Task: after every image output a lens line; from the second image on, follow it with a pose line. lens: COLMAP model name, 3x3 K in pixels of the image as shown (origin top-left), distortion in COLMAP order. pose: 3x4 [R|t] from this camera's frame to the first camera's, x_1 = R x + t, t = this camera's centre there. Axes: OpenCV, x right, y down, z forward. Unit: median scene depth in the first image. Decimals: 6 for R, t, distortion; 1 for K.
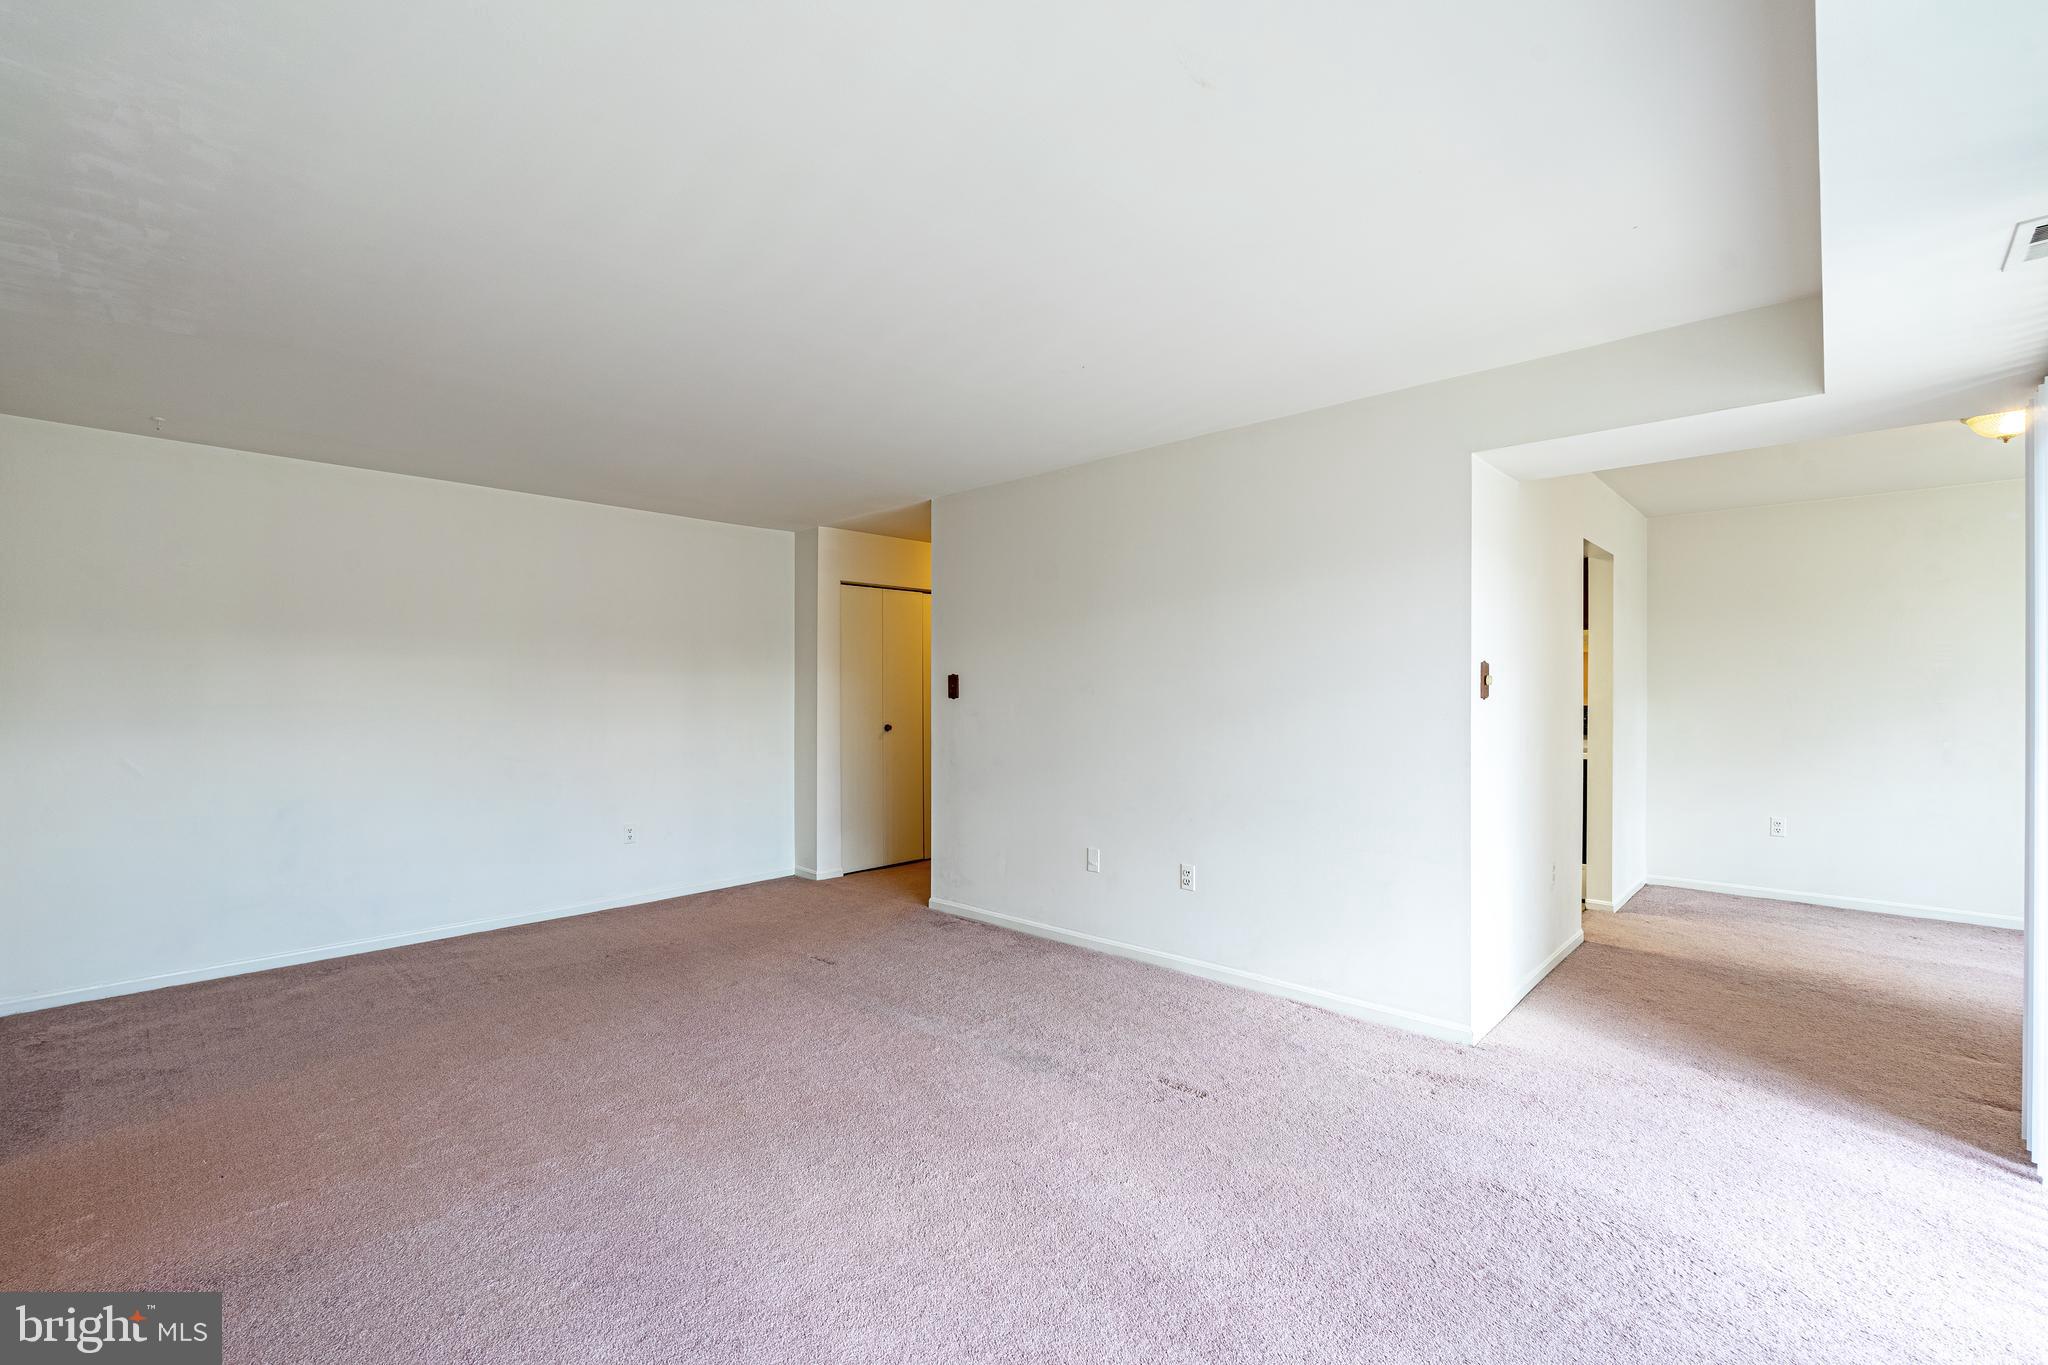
lens RADIAL K [[894.0, 0, 1028.5], [0, 894.0, 679.4], [0, 0, 1]] dist [-0.009587, 0.000285]
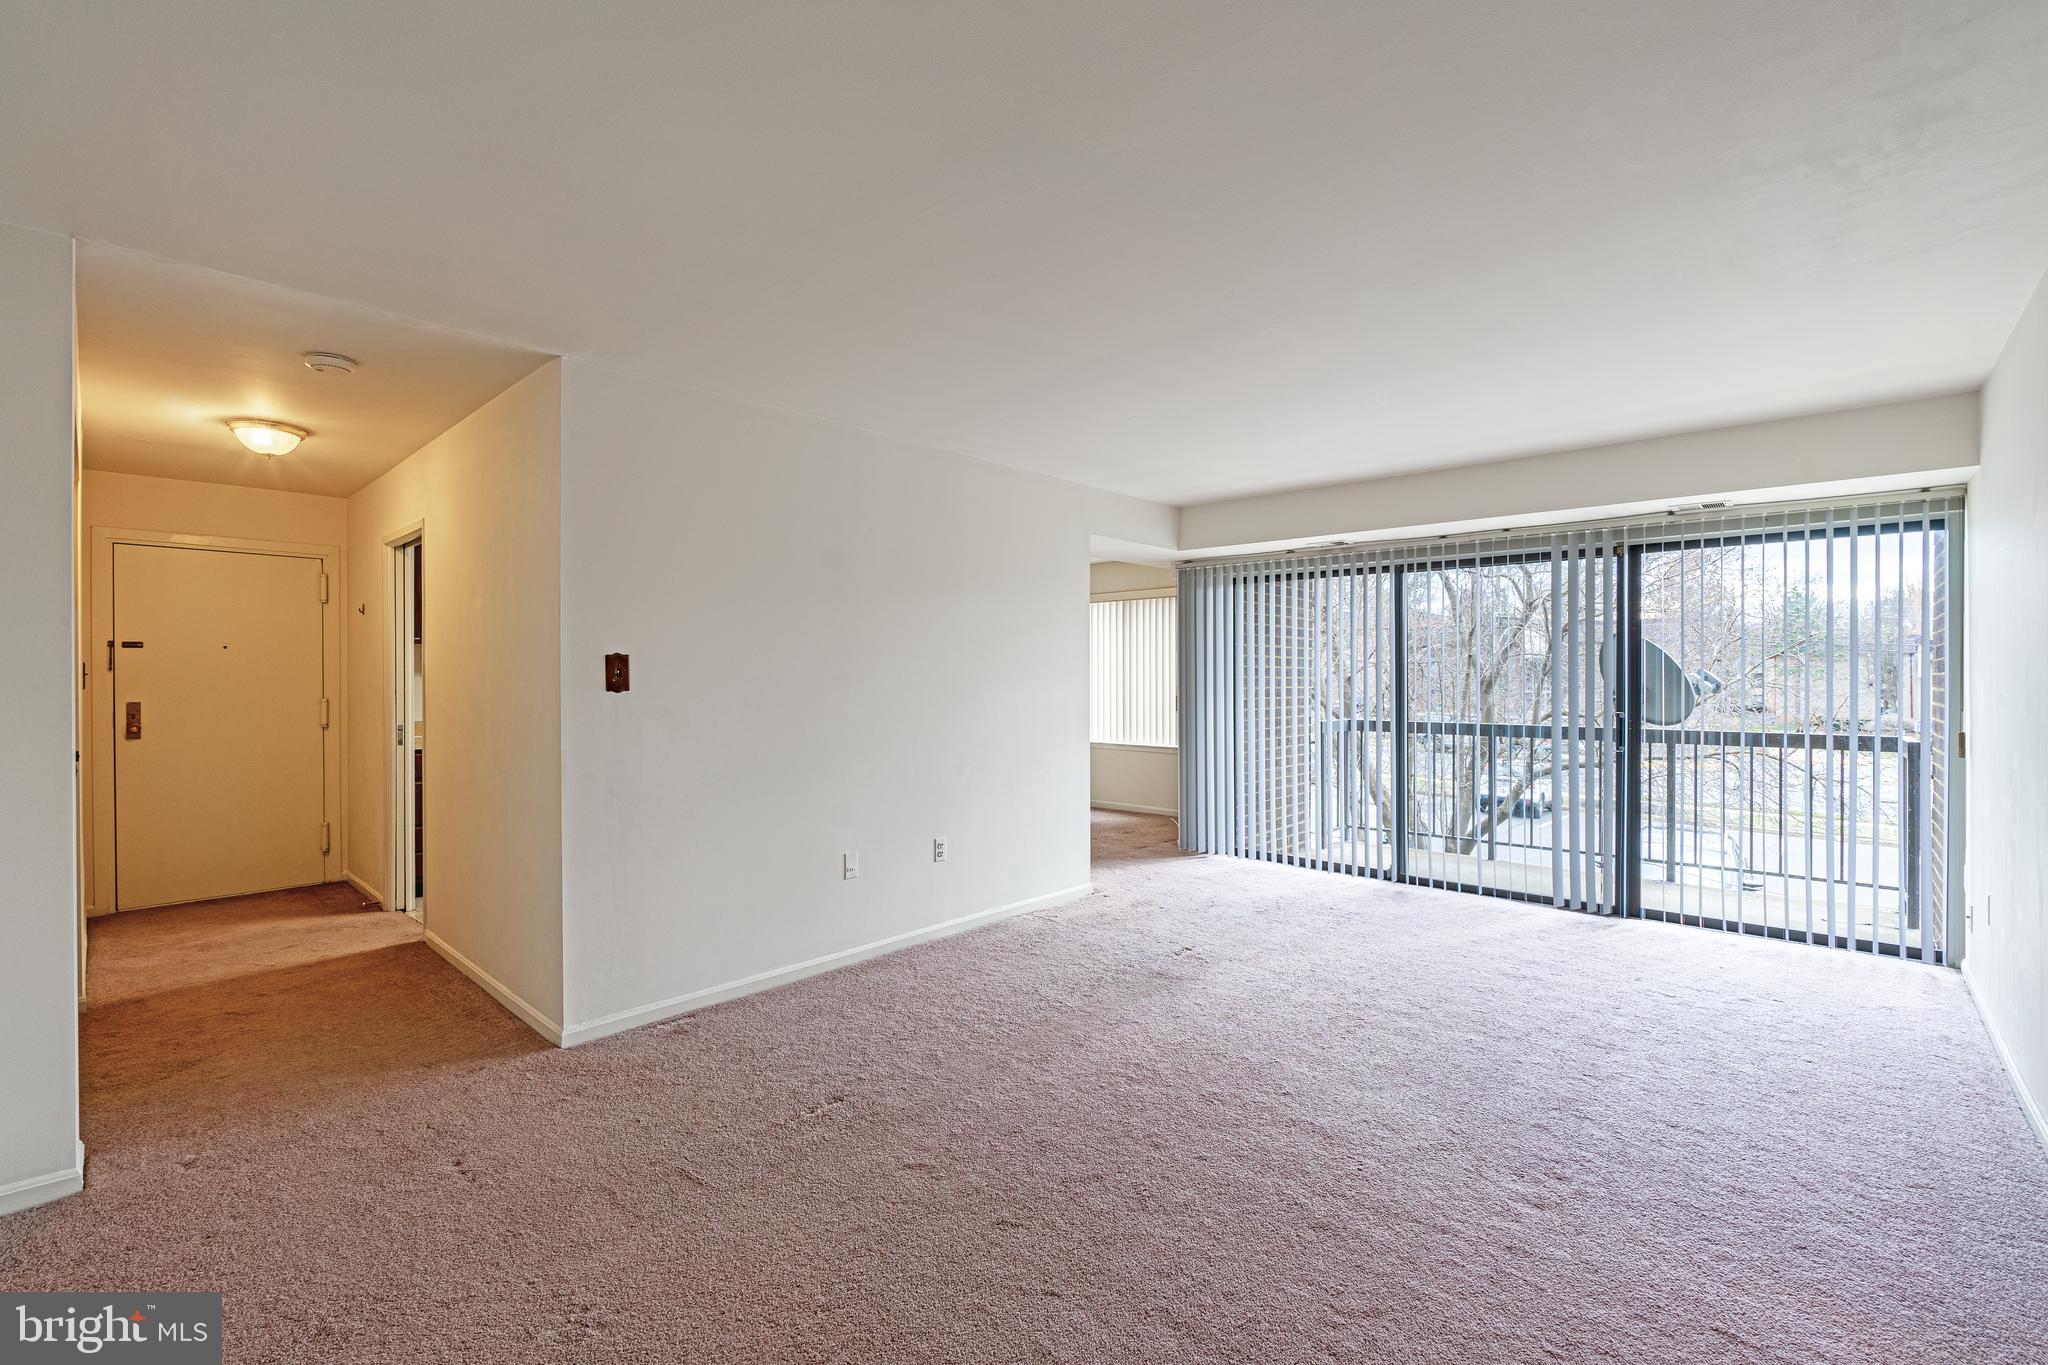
lens RADIAL K [[894.0, 0, 1022.6], [0, 894.0, 680.5], [0, 0, 1]] dist [-0.009587, 0.000285]
pose [[-0.009933, -0.001122, 0.999950, -0.995090], [-0.001906, 0.999998, 0.001103, 0.016540], [-0.999949, -0.001895, -0.009935, 0.996740]]
